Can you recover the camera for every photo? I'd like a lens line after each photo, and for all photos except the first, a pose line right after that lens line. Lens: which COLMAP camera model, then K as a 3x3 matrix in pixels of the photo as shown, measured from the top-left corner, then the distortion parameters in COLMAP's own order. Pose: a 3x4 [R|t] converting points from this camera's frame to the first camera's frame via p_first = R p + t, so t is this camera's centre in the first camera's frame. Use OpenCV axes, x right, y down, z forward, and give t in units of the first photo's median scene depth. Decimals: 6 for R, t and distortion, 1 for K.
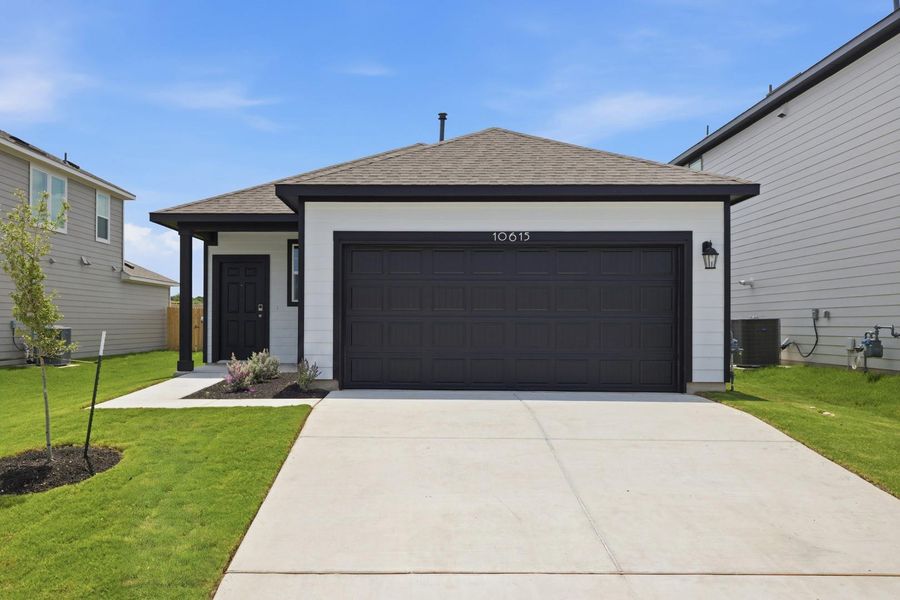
lens RADIAL K [[902.1, 0, 501.2], [0, 902.1, 300.4], [0, 0, 1]] dist [0.019358, -0.005704]
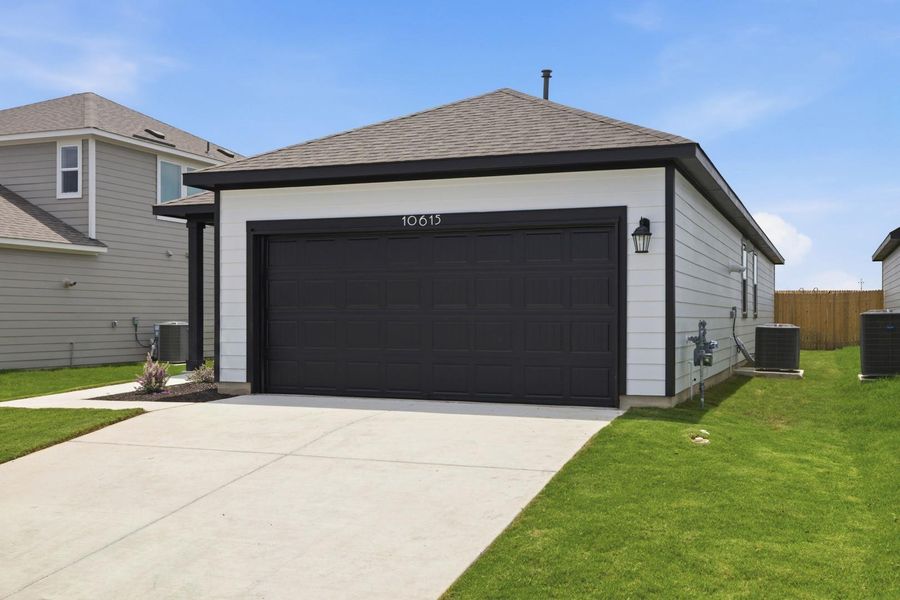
lens RADIAL K [[1078.6, 0, 450.0], [0, 1078.6, 300.0], [0, 0, 1]] dist [0.001800, -0.000622]
pose [[0.932700, -0.007242, -0.360580, 0.346126], [0.010657, 0.999915, 0.007485, -0.002093], [0.360496, -0.010824, 0.932698, 0.044614]]
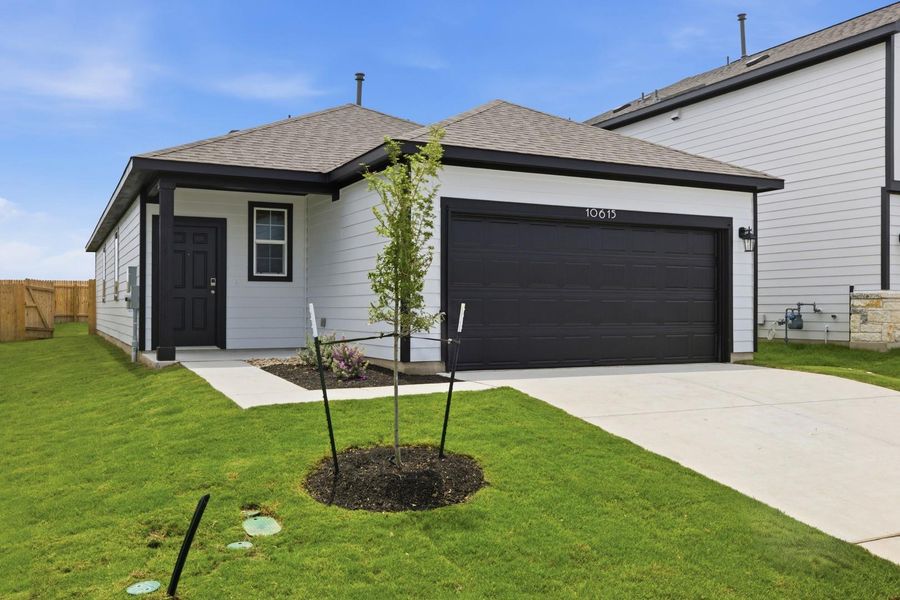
lens RADIAL K [[902.1, 0, 501.2], [0, 902.1, 300.4], [0, 0, 1]] dist [0.019358, -0.005704]
pose [[0.843863, 0.002369, 0.536553, -0.531970], [-0.010519, 0.999871, 0.012129, 0.013022], [-0.536455, -0.015879, 0.843780, 0.177246]]
